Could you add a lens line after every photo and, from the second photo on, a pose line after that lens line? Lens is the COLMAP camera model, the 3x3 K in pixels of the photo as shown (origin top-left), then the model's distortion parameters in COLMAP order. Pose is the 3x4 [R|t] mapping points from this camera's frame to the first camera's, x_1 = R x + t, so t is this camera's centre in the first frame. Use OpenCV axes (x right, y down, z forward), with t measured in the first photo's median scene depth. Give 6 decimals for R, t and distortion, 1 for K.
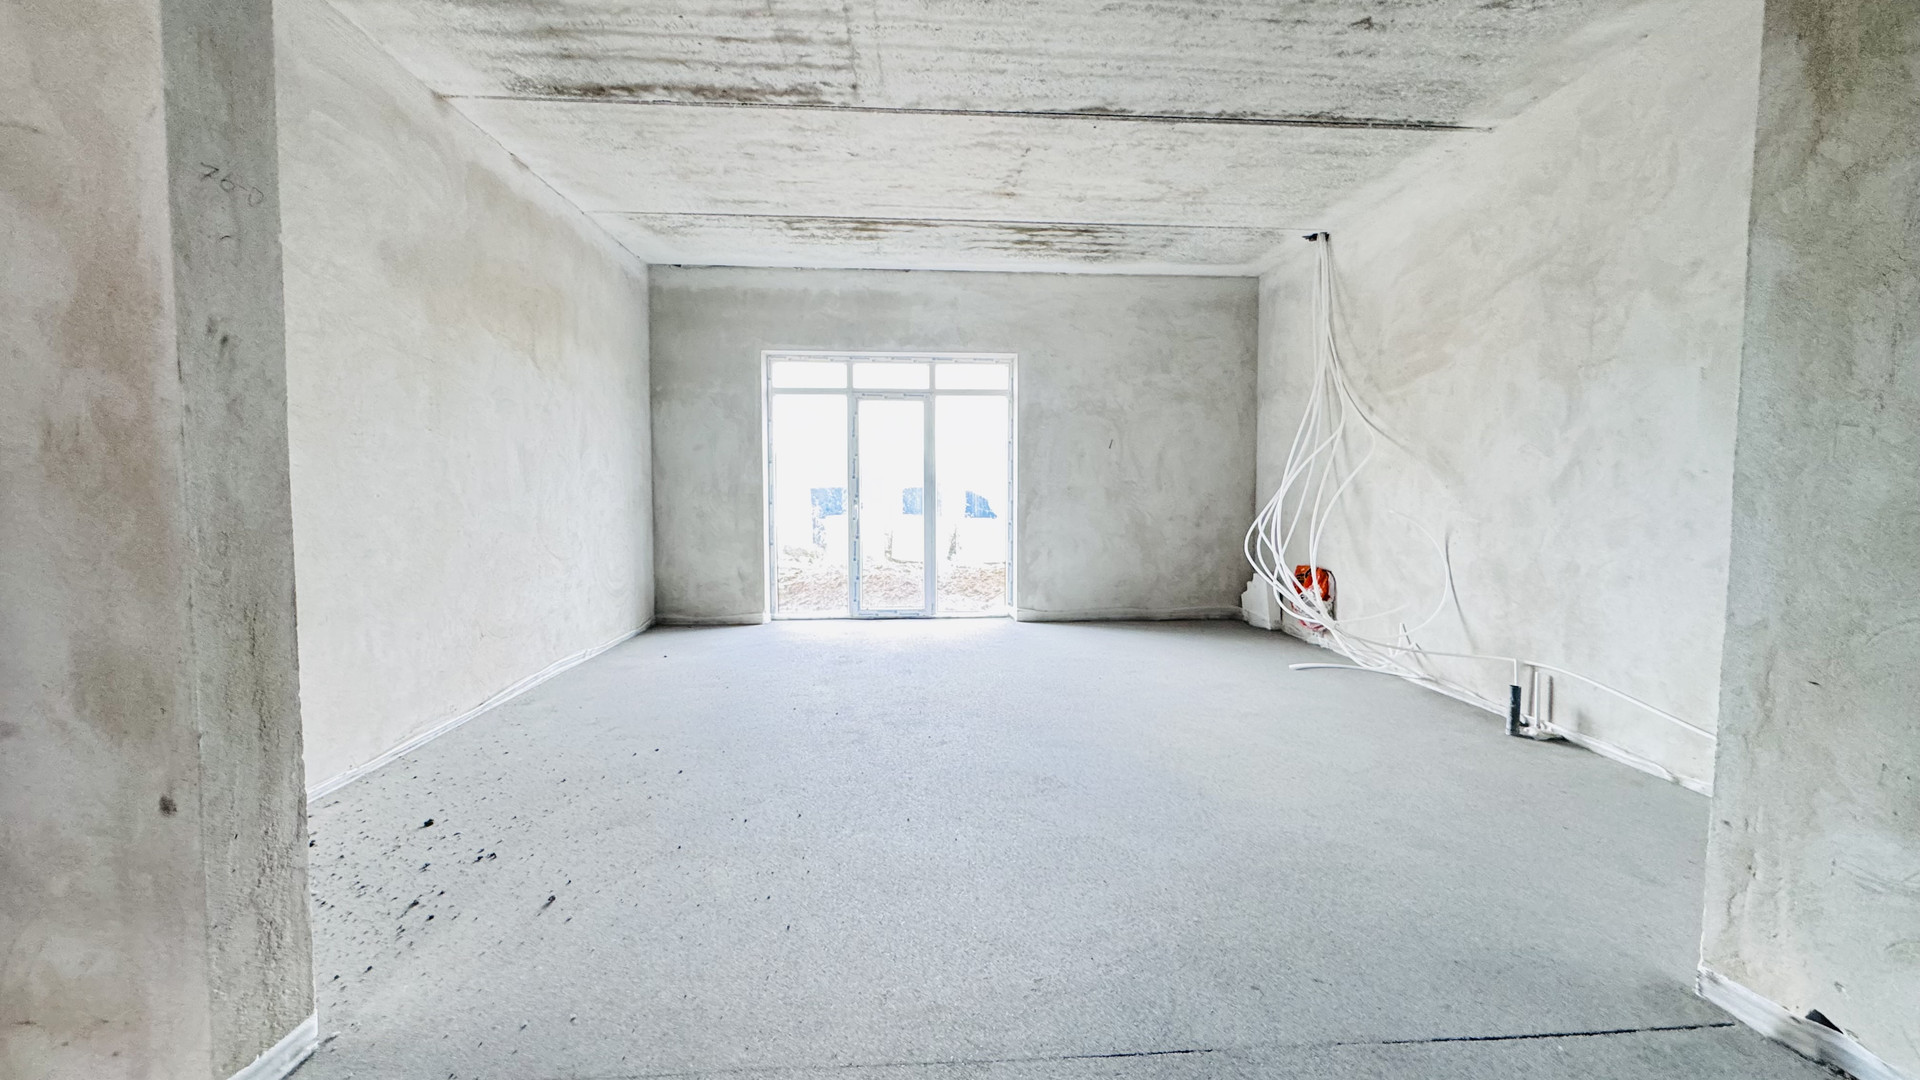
lens RADIAL K [[764.4, 0, 960.9], [0, 764.4, 537.6], [0, 0, 1]] dist [-0.001981, 0.000552]
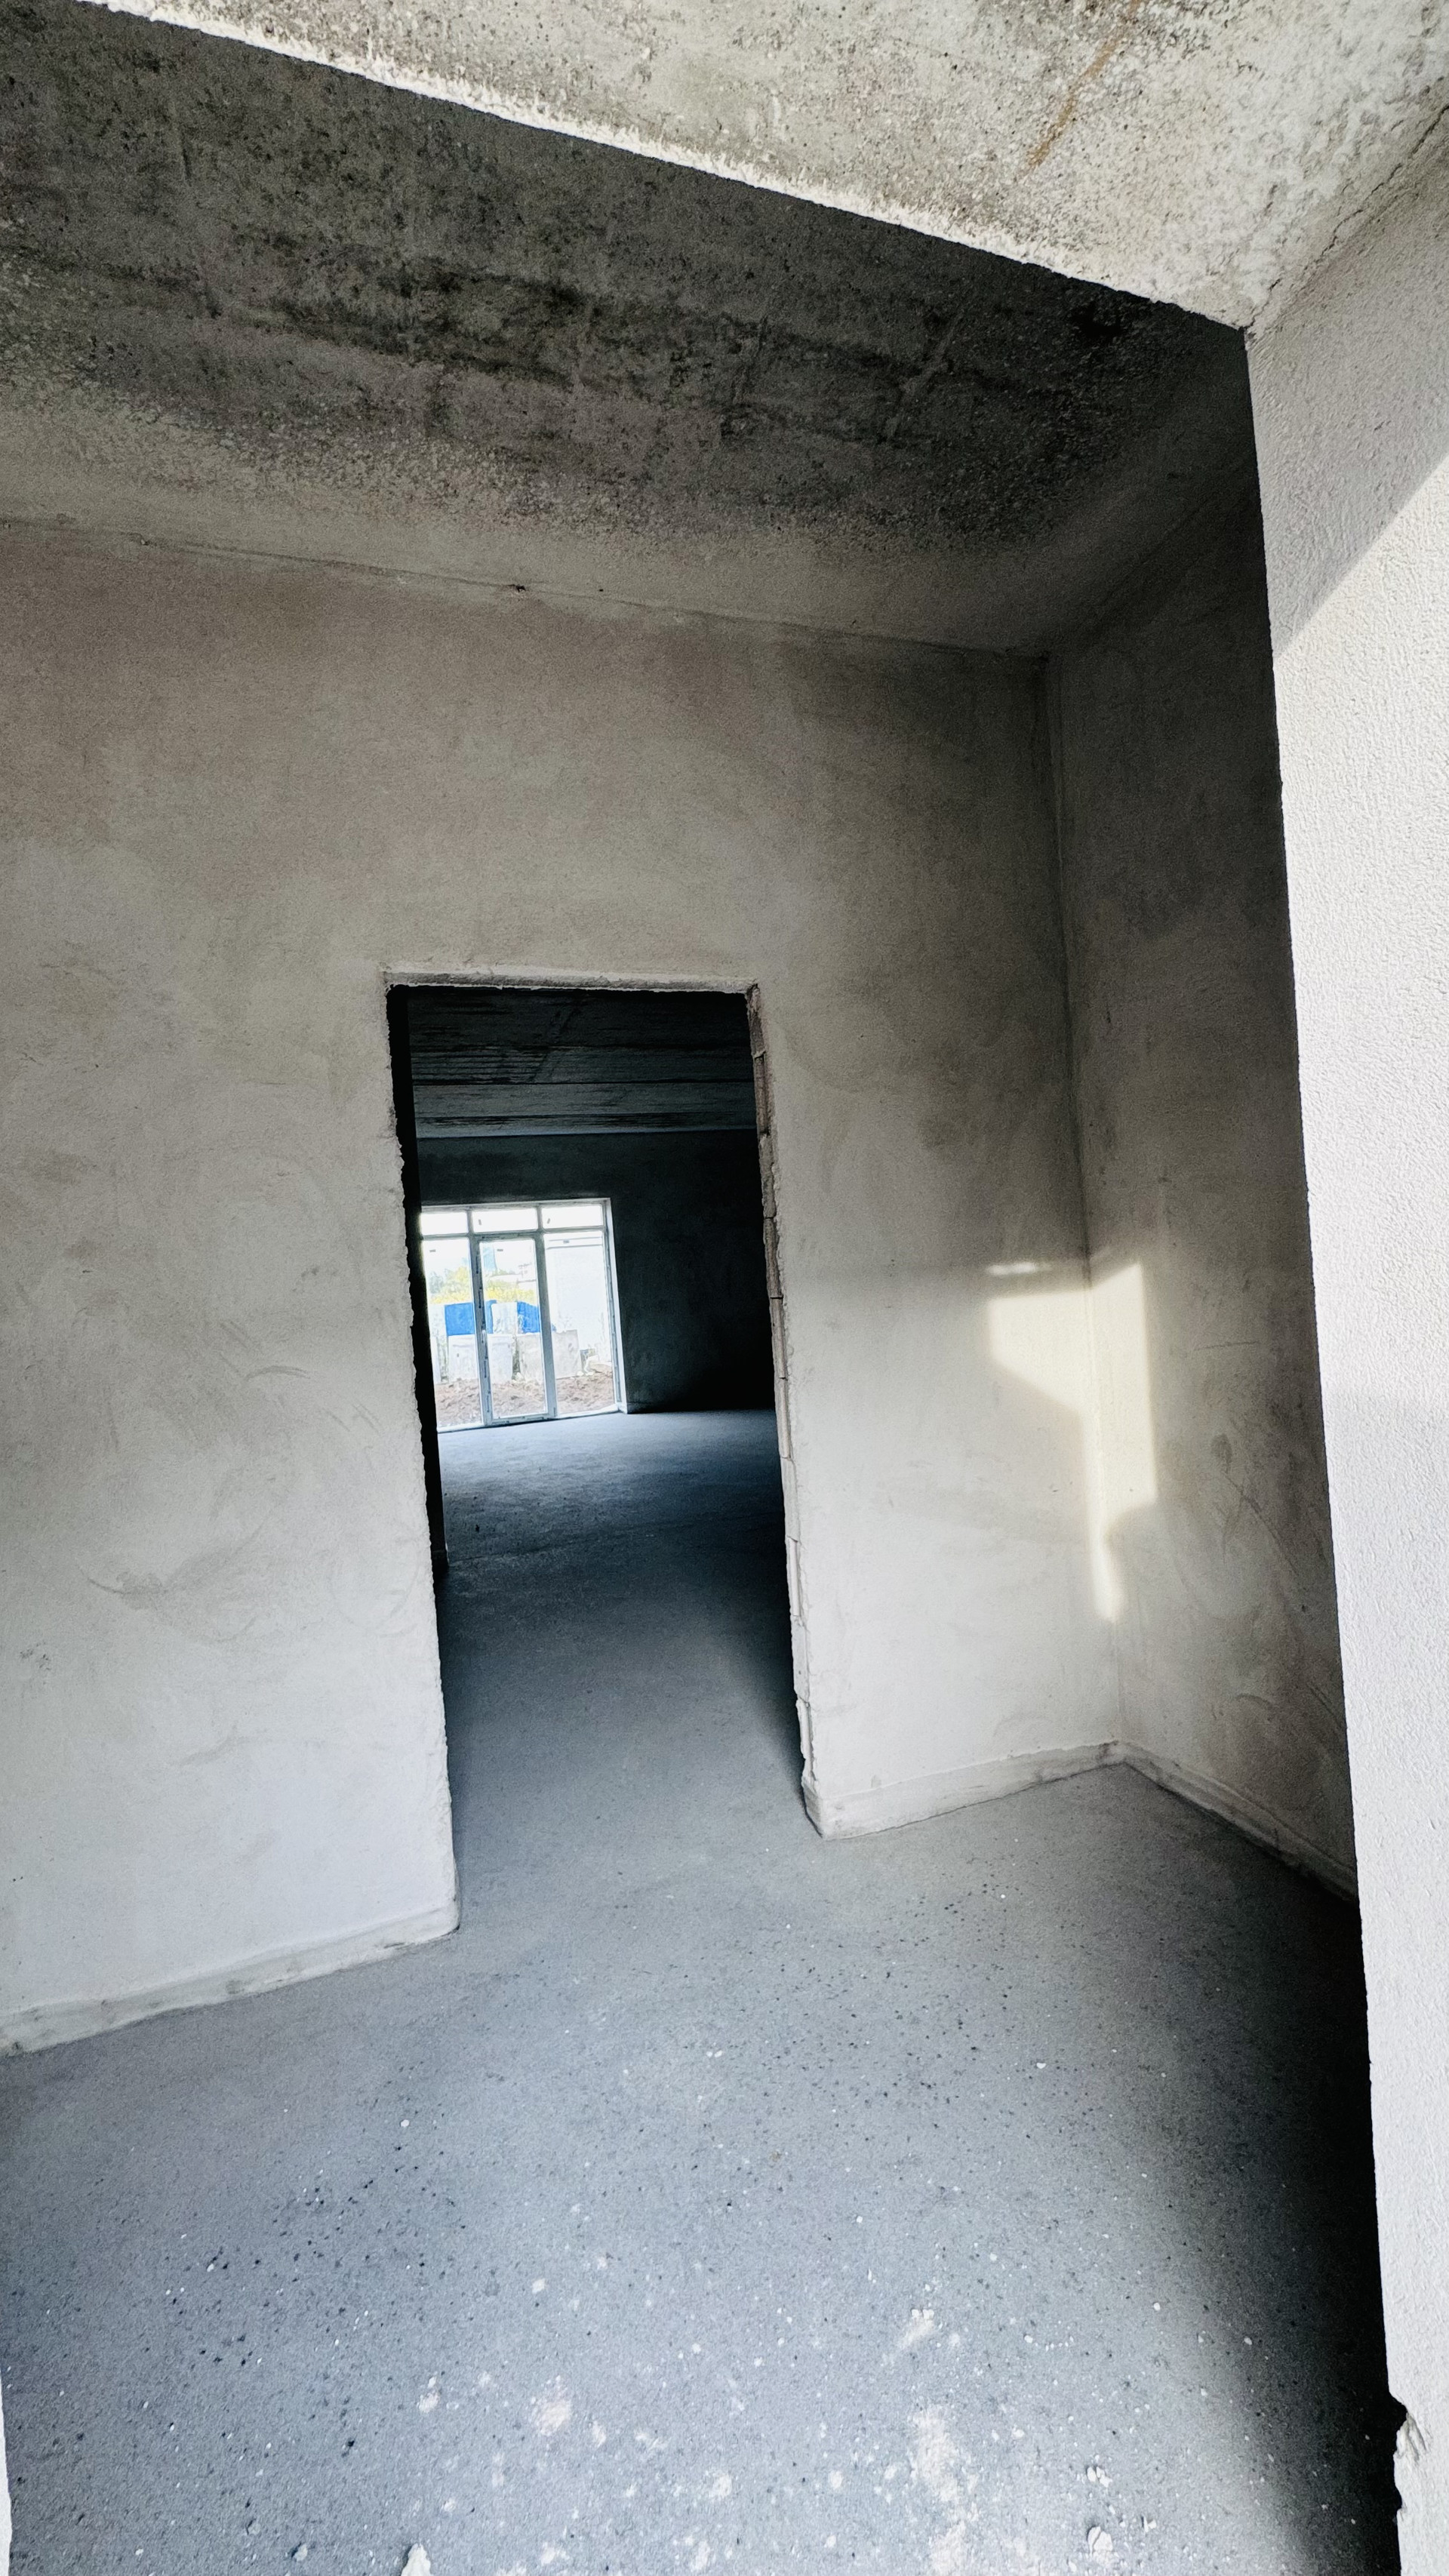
lens RADIAL K [[1025.5, 0, 726.6], [0, 1025.5, 1288.9], [0, 0, 1]] dist [-0.001981, 0.000552]
pose [[0.964409, -0.075611, 0.253374, -0.203075], [0.090502, 0.994757, -0.047622, 0.004088], [-0.248445, 0.068858, 0.966196, -0.747106]]
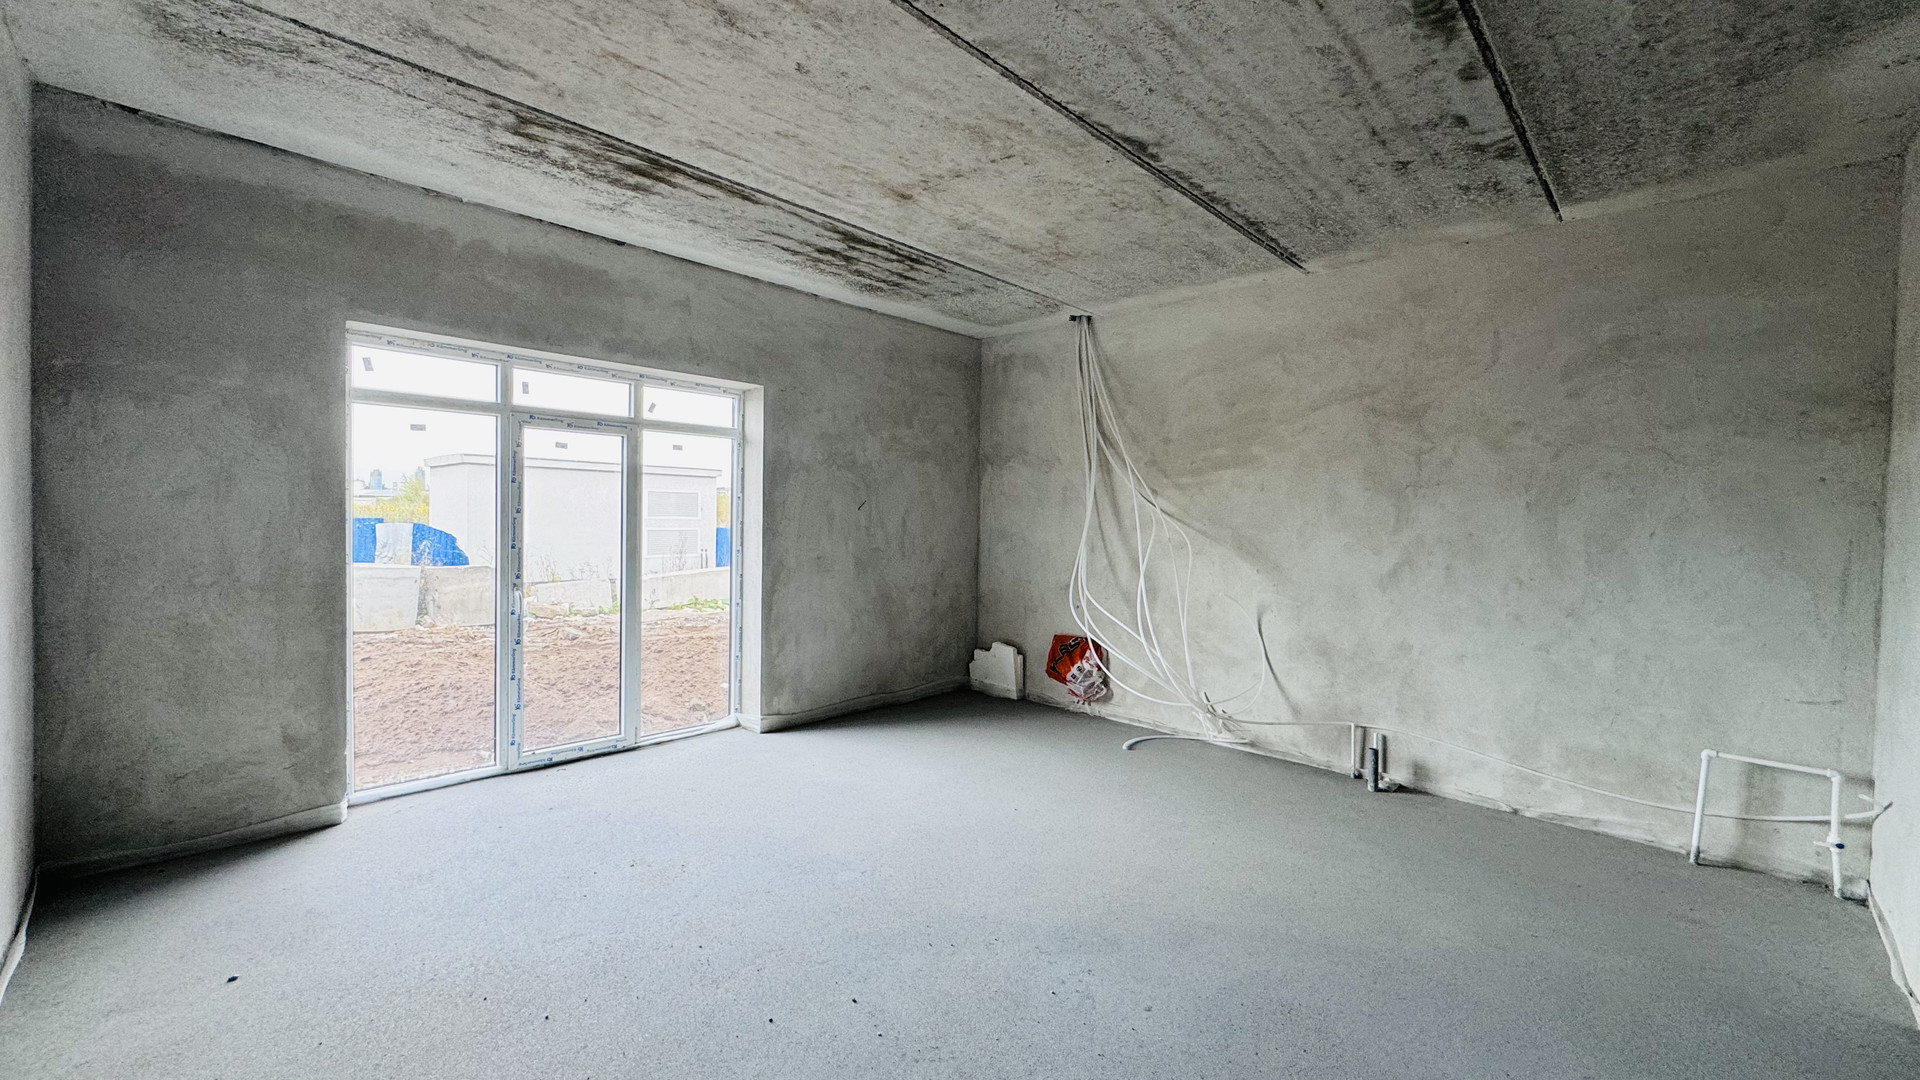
lens RADIAL K [[764.4, 0, 960.9], [0, 764.4, 537.6], [0, 0, 1]] dist [-0.001981, 0.000552]
pose [[0.737167, -0.003886, 0.675699, -0.345118], [0.021770, 0.999601, -0.018002, -0.079544], [-0.675360, 0.027980, 0.736957, 0.345303]]
